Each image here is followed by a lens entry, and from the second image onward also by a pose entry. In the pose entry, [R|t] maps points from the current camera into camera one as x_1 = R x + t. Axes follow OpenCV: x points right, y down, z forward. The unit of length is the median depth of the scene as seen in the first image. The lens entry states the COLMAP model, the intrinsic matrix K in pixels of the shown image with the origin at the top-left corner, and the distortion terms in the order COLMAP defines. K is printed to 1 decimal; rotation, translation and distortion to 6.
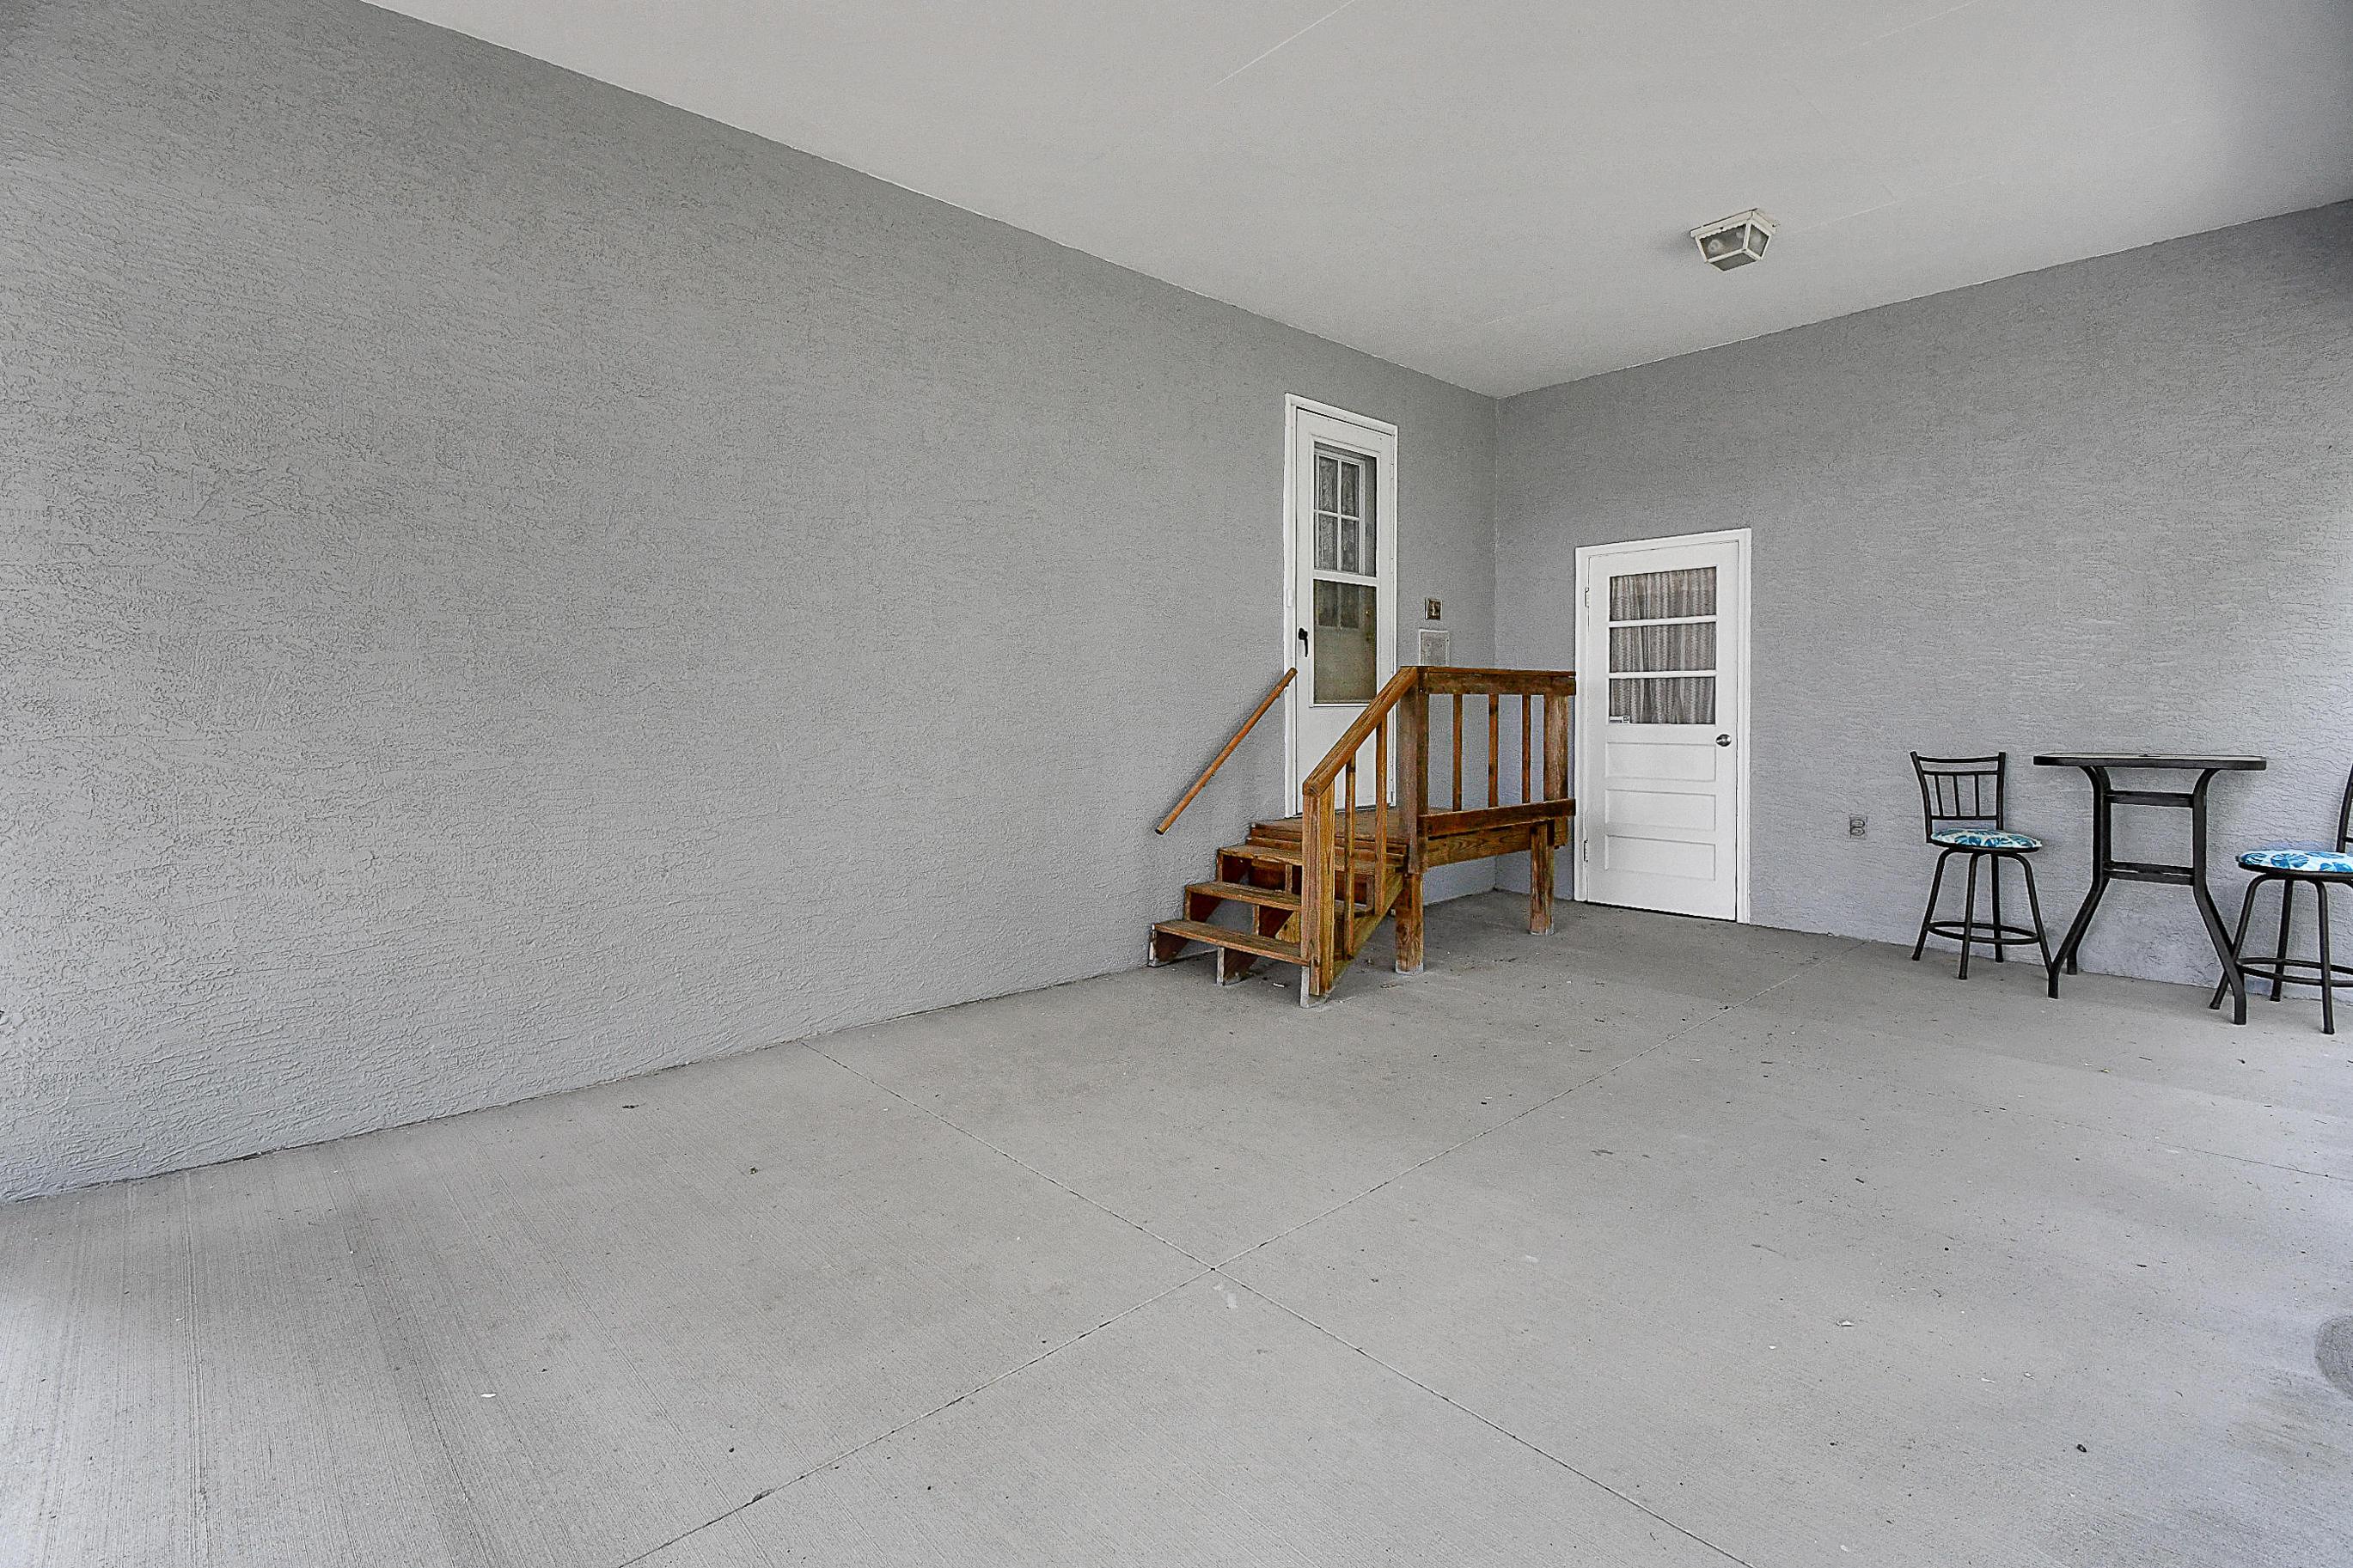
lens RADIAL K [[1045.4, 0, 1168.4], [0, 1045.4, 718.3], [0, 0, 1]] dist [-0.001577, -0.000725]
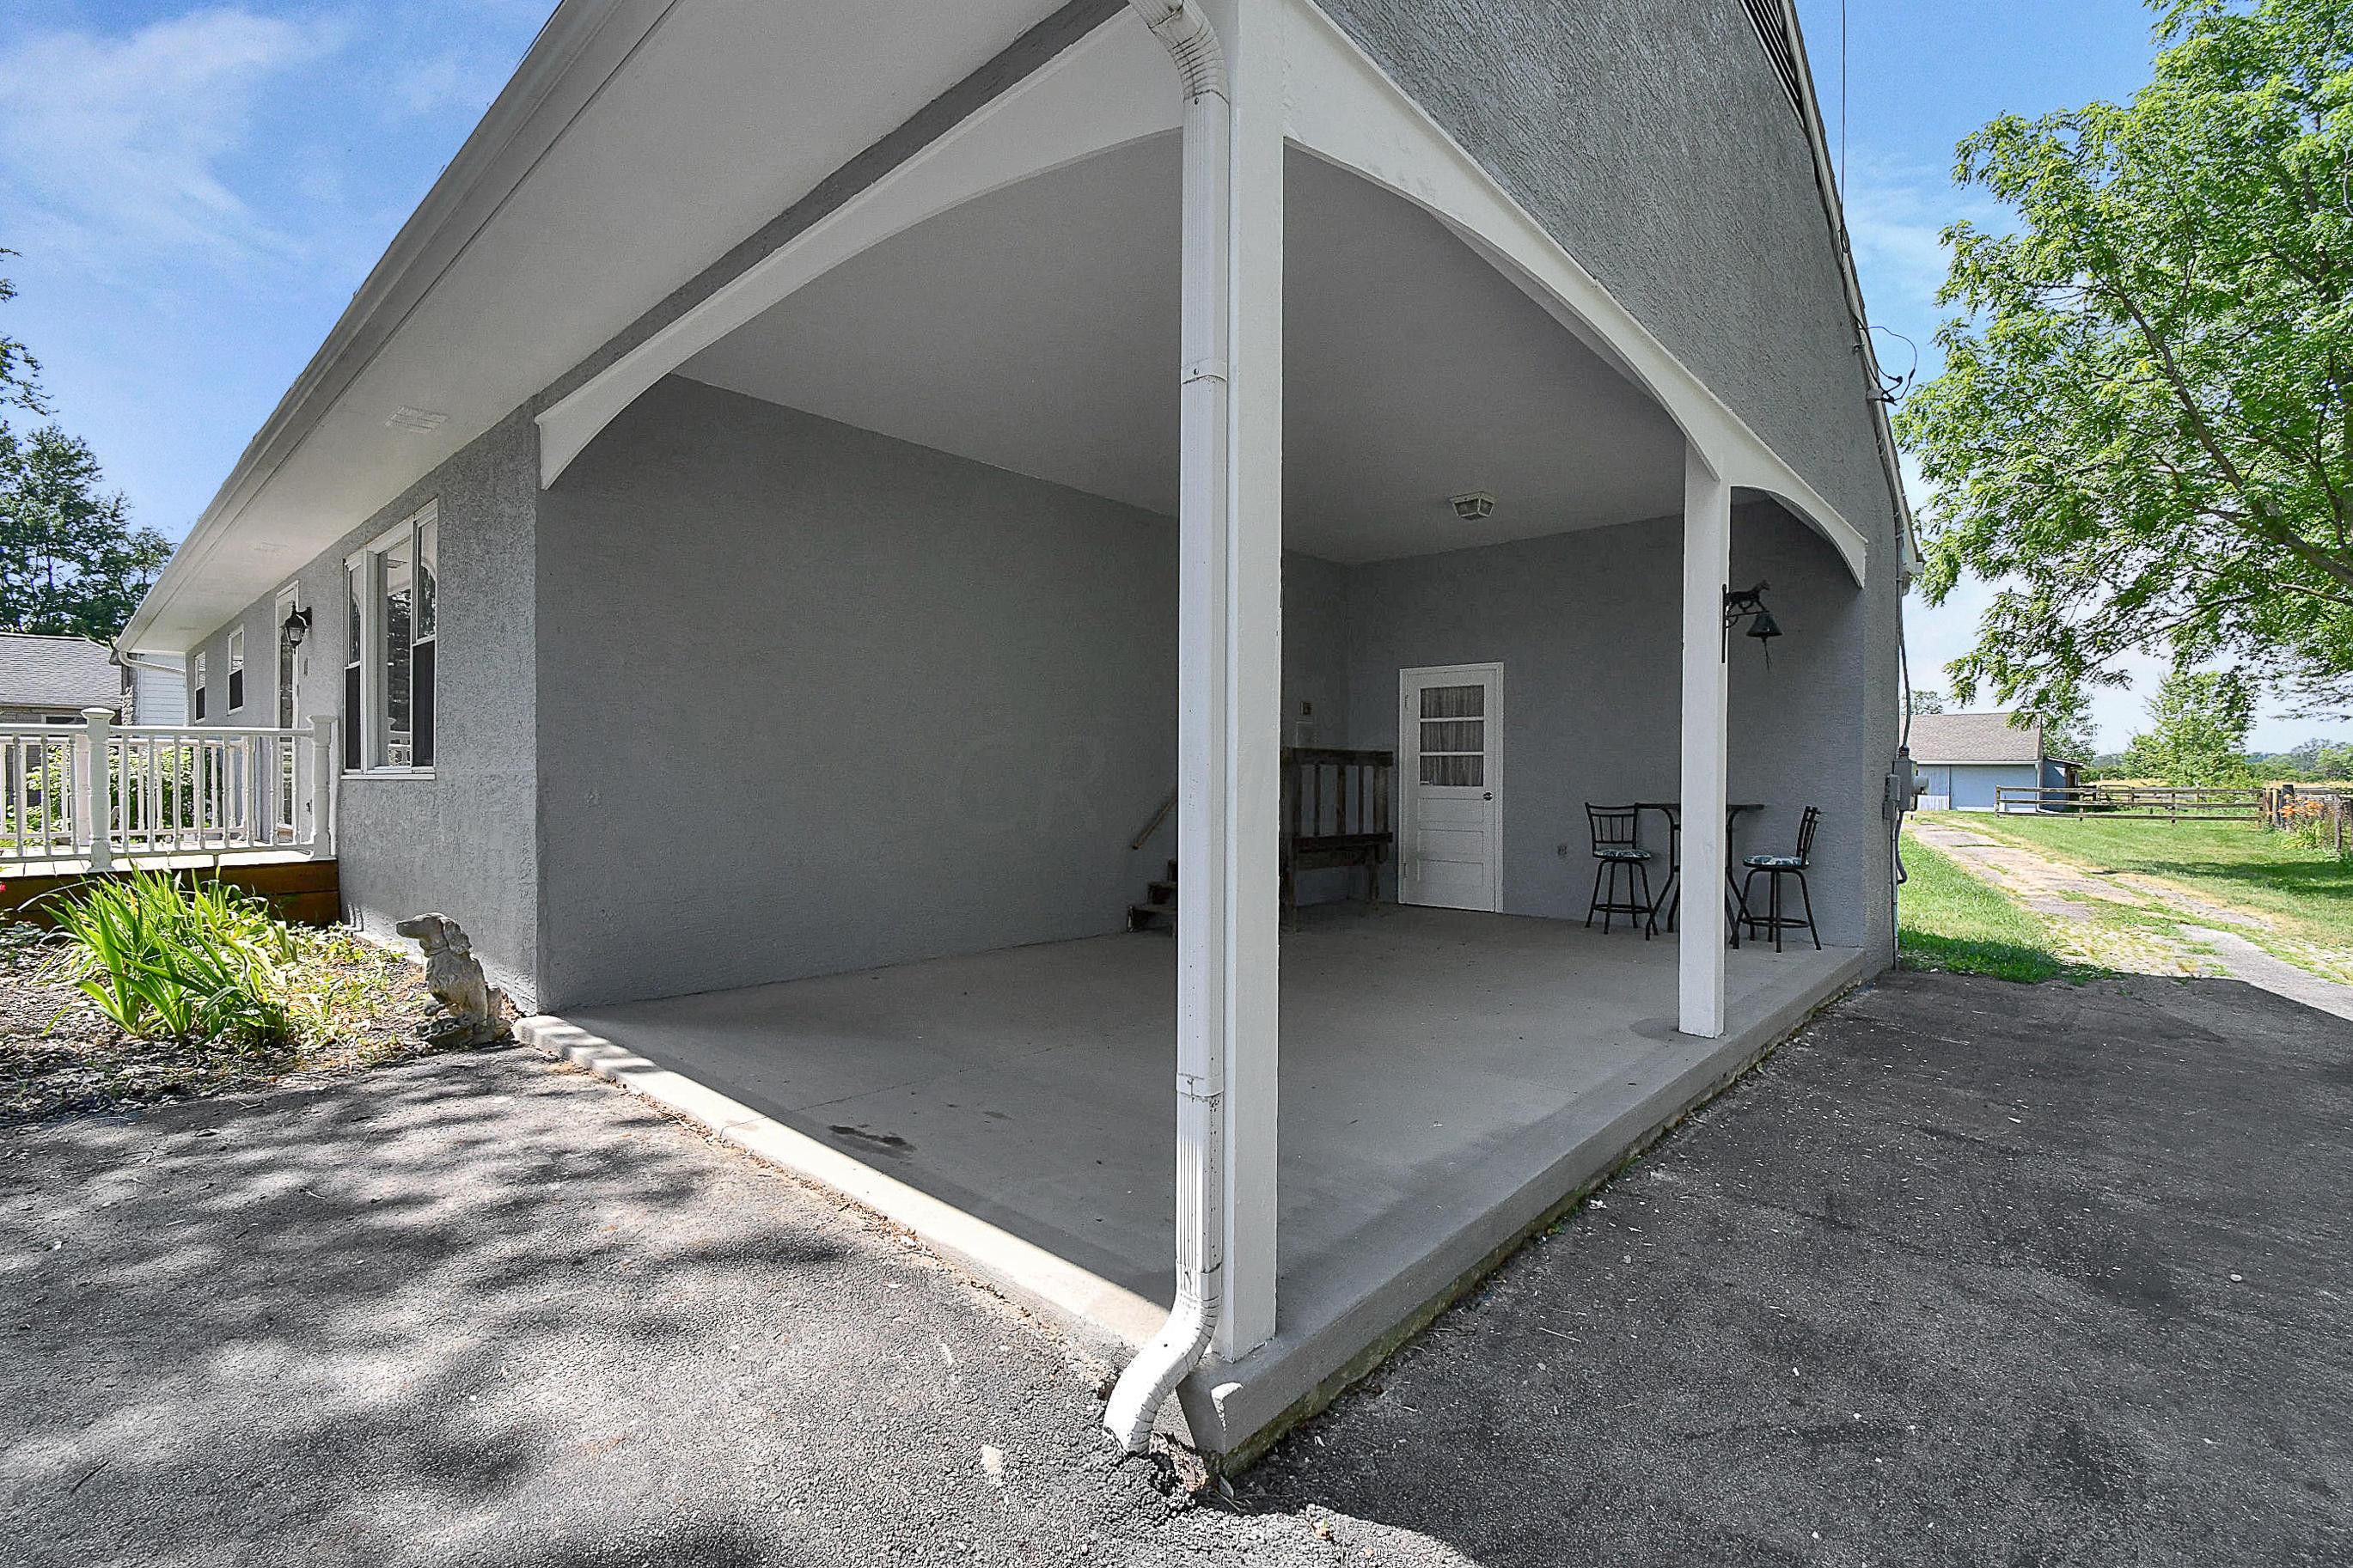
lens RADIAL K [[1045.4, 0, 1174.3], [0, 1045.4, 784.3], [0, 0, 1]] dist [-0.001577, -0.000725]
pose [[0.994627, 0.009138, 0.103121, -0.105003], [-0.008850, 0.999956, -0.003247, 0.013588], [-0.103146, 0.002317, 0.994663, -0.550543]]
